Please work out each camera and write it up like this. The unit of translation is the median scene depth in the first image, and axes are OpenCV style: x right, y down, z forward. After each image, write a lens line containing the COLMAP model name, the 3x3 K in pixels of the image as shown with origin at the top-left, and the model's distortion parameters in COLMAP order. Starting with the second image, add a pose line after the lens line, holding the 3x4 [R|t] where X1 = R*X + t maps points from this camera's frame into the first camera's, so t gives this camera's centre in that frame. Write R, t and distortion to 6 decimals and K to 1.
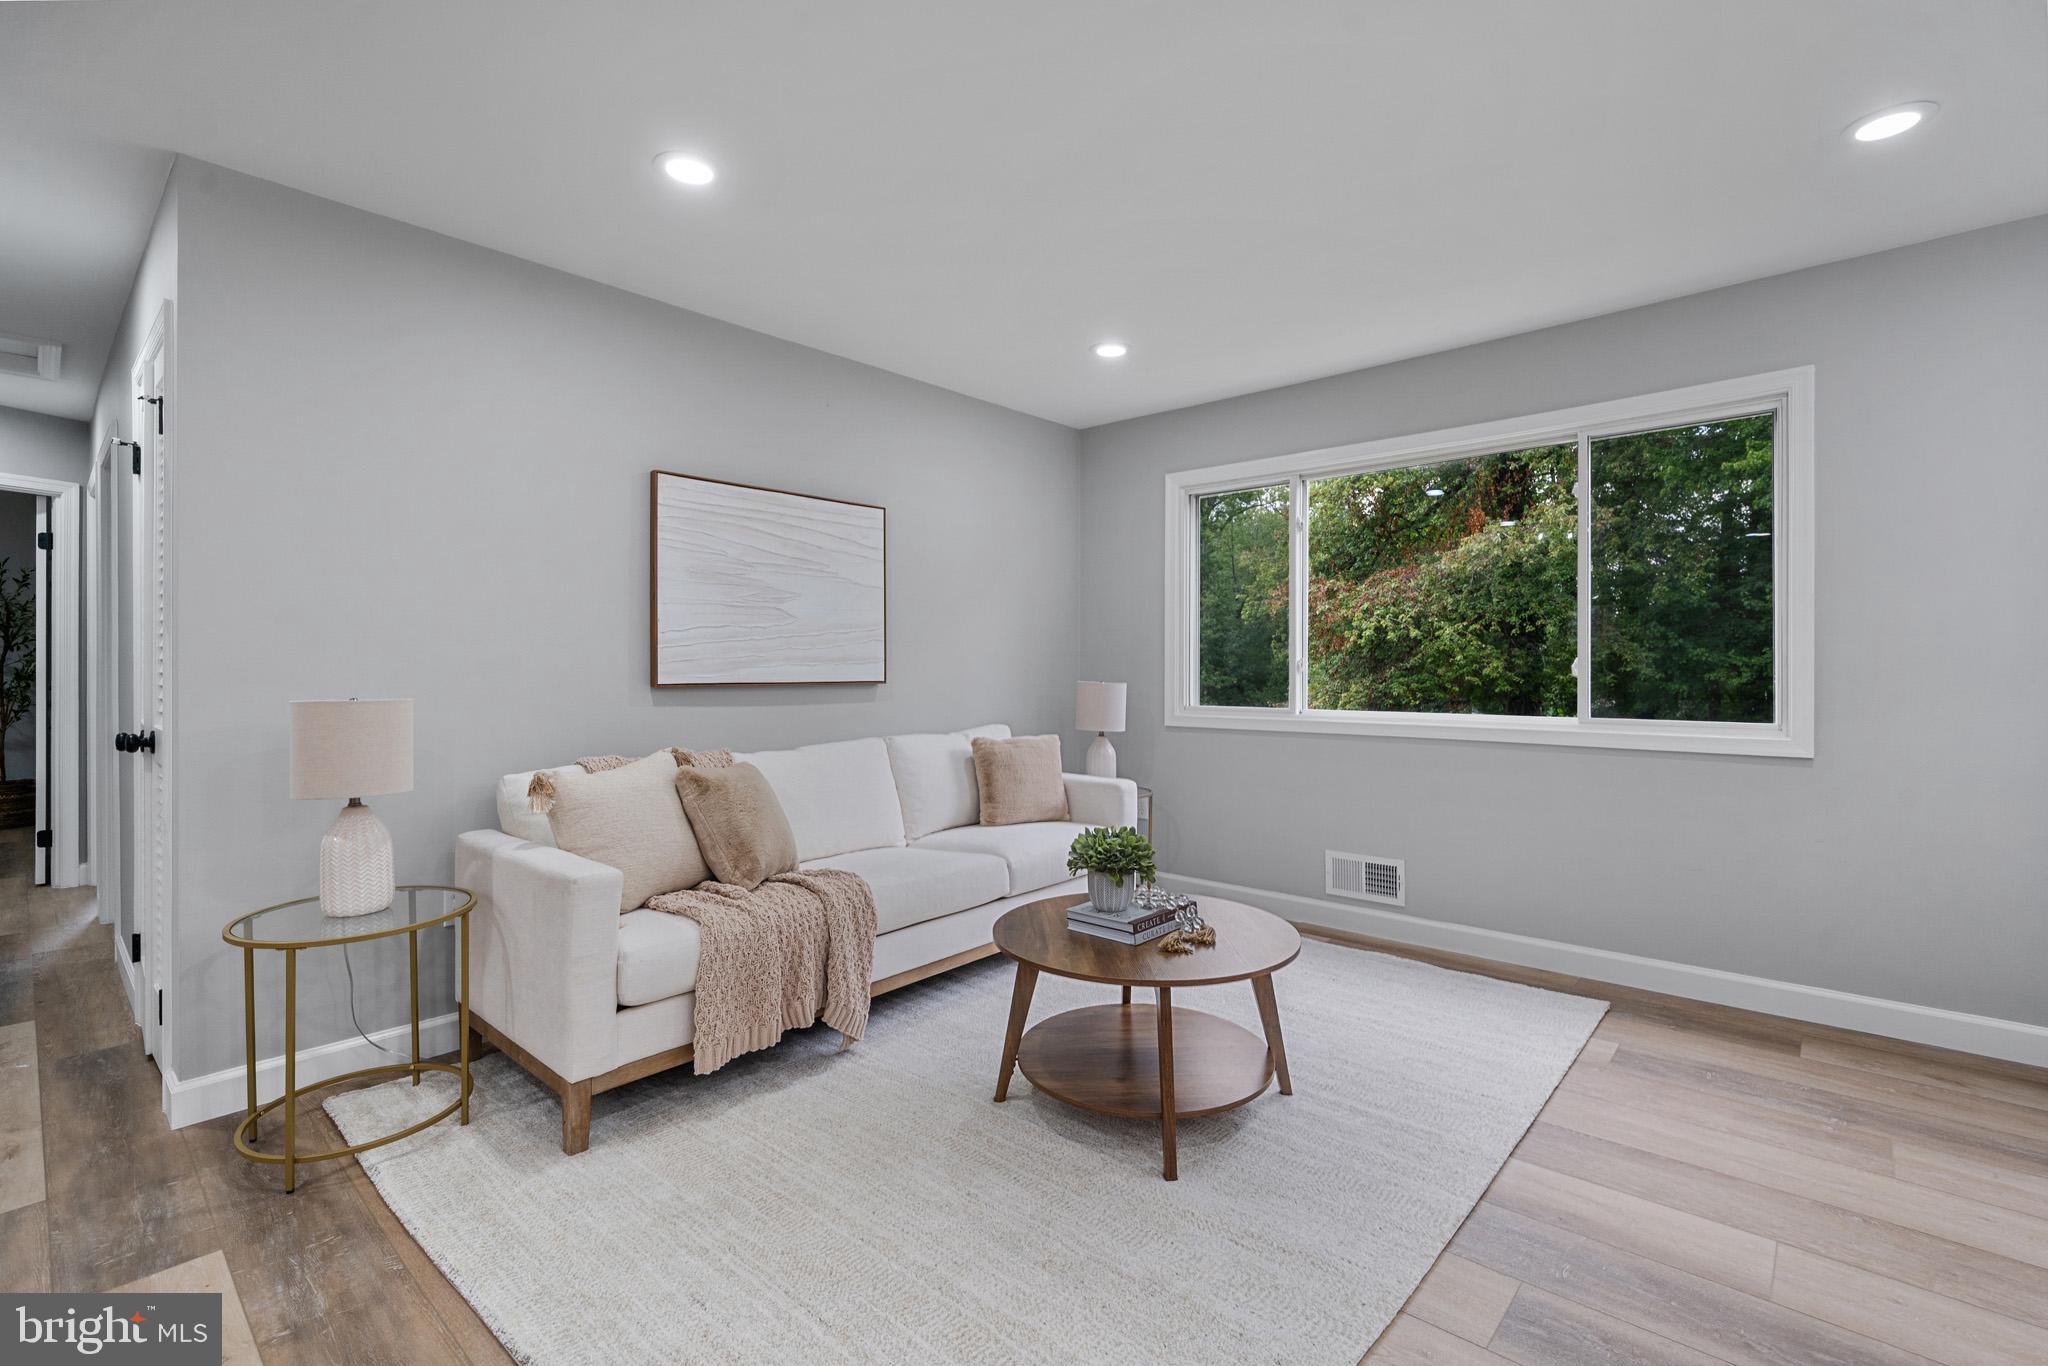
lens RADIAL K [[935.9, 0, 1042.7], [0, 935.9, 647.6], [0, 0, 1]] dist [0.000027, 0.000432]
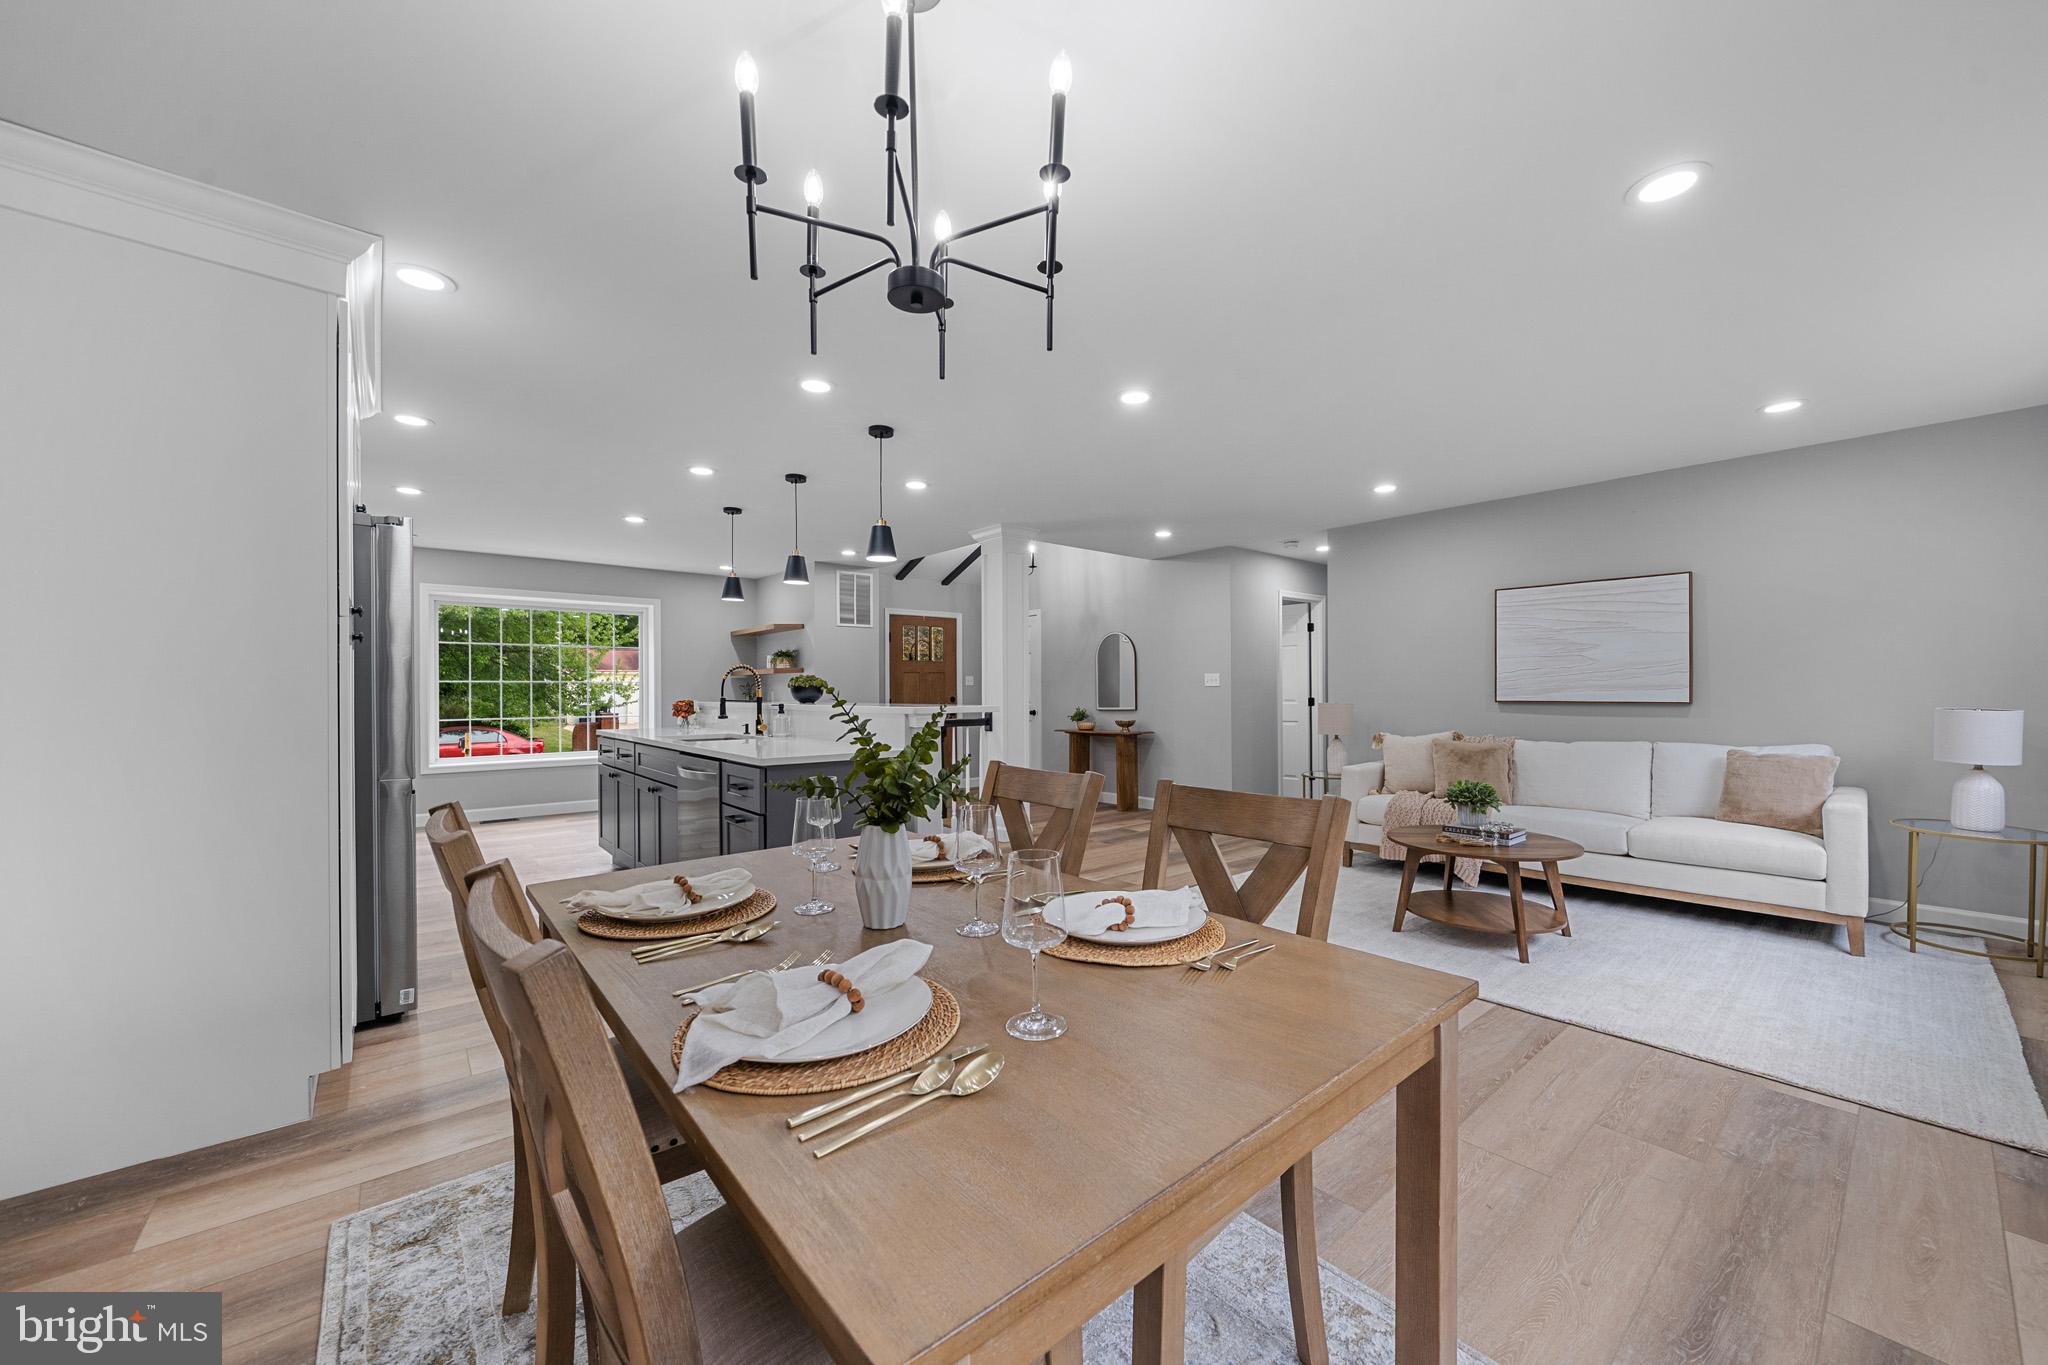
lens RADIAL K [[777.6, 0, 1027.1], [0, 777.6, 689.1], [0, 0, 1]] dist [0.006709, -0.000034]
pose [[-0.164298, -0.004518, -0.986400, 1.218530], [0.016733, 0.999833, -0.007366, 0.009816], [0.986269, -0.017716, -0.164195, 0.291587]]
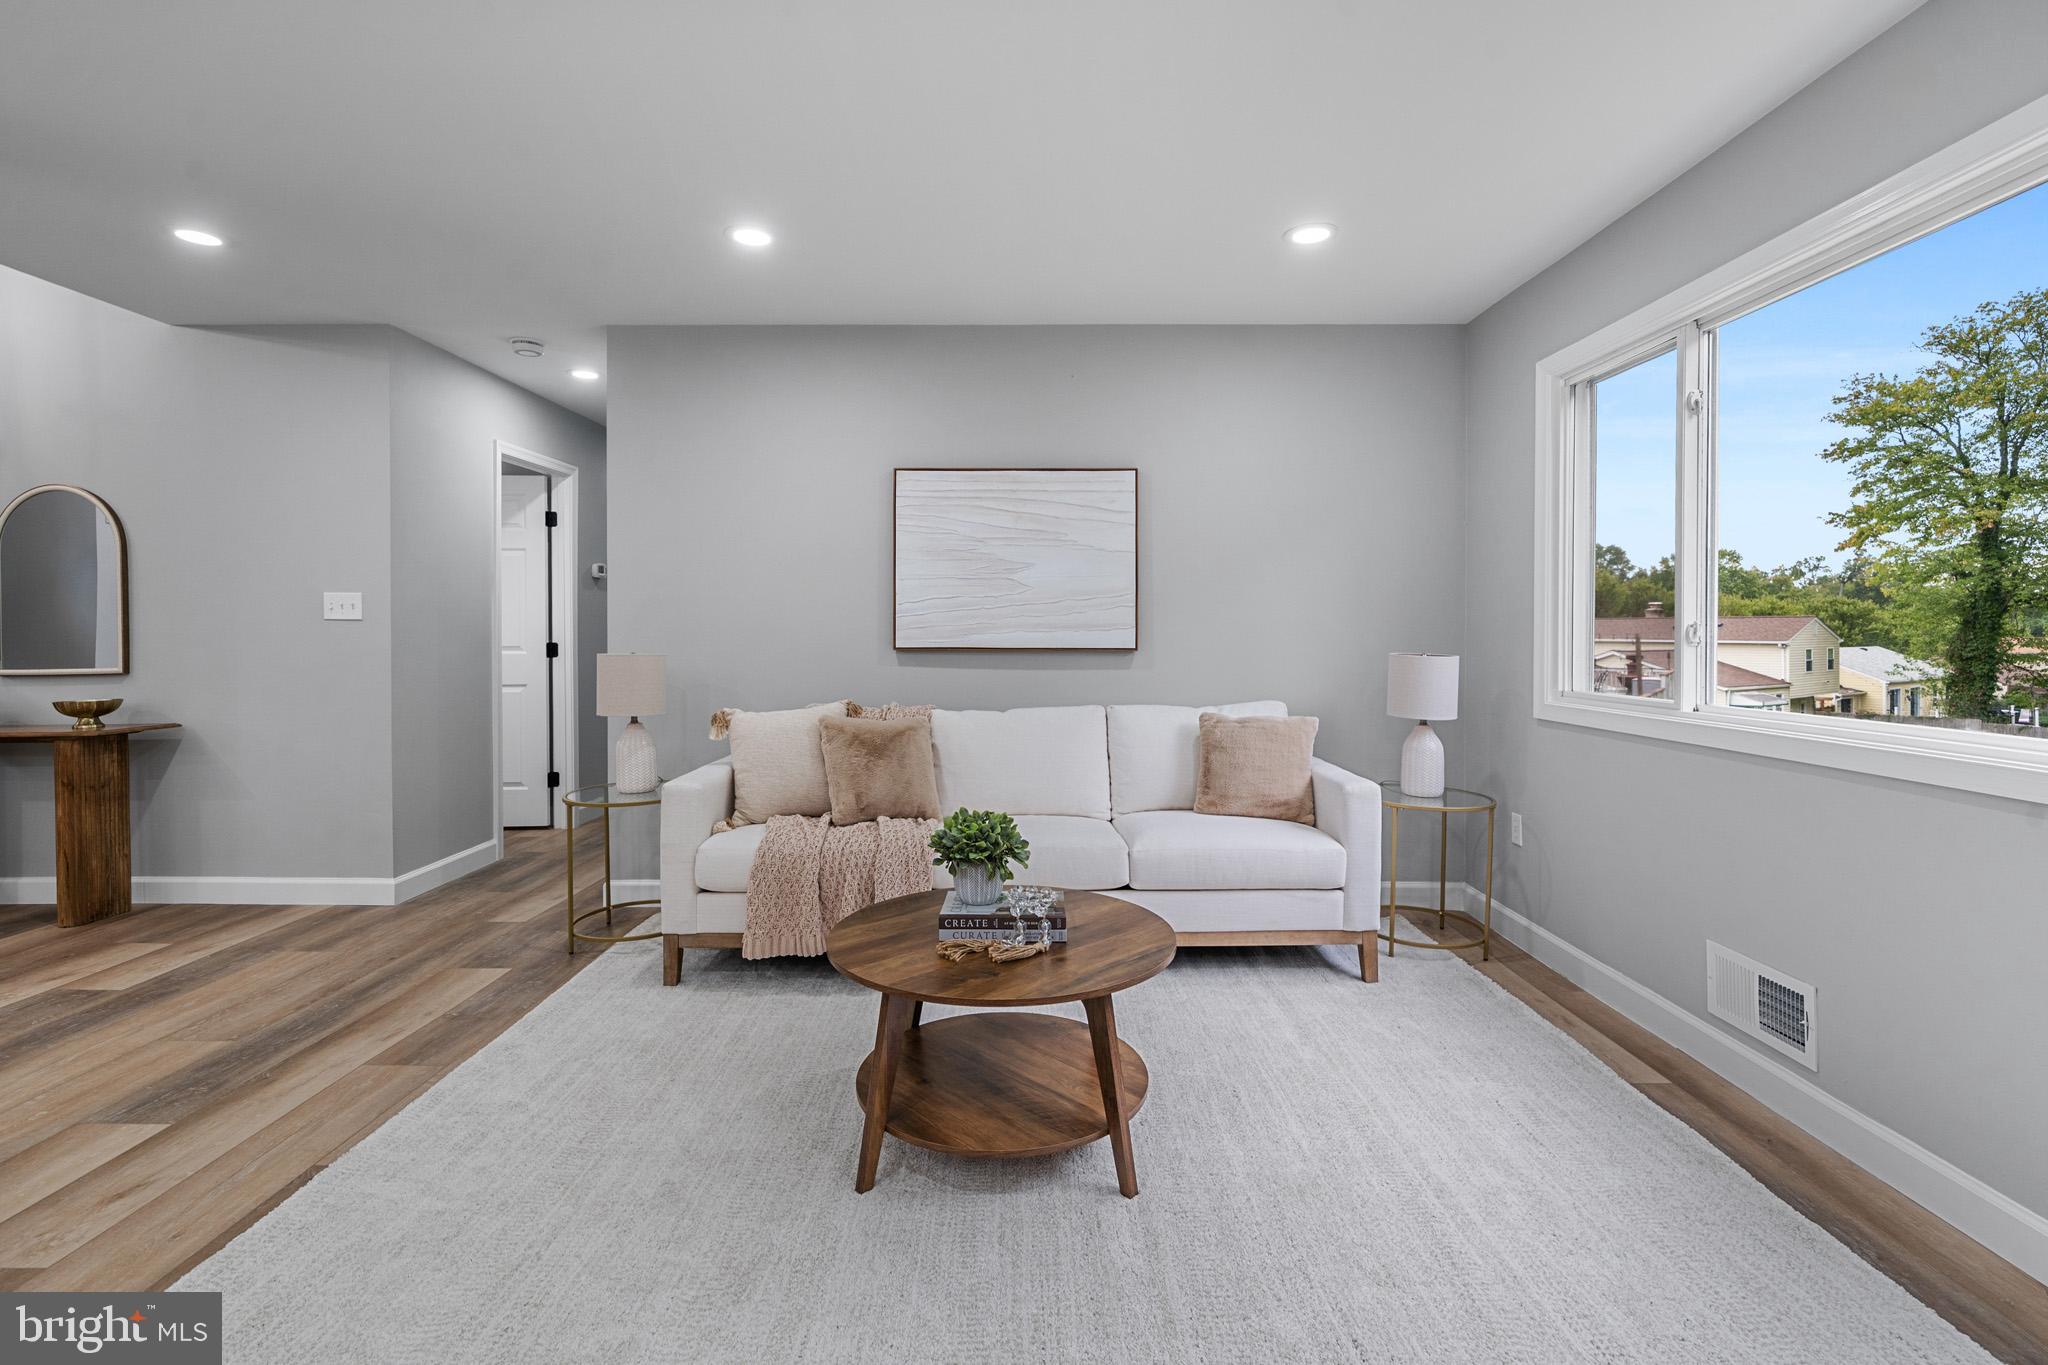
lens RADIAL K [[935.9, 0, 1037.1], [0, 935.9, 637.6], [0, 0, 1]] dist [0.000027, 0.000432]
pose [[0.649624, 0.002435, -0.760252, 0.565090], [0.010909, 0.999862, 0.012524, 0.012543], [0.760178, -0.016429, 0.649508, 0.335758]]
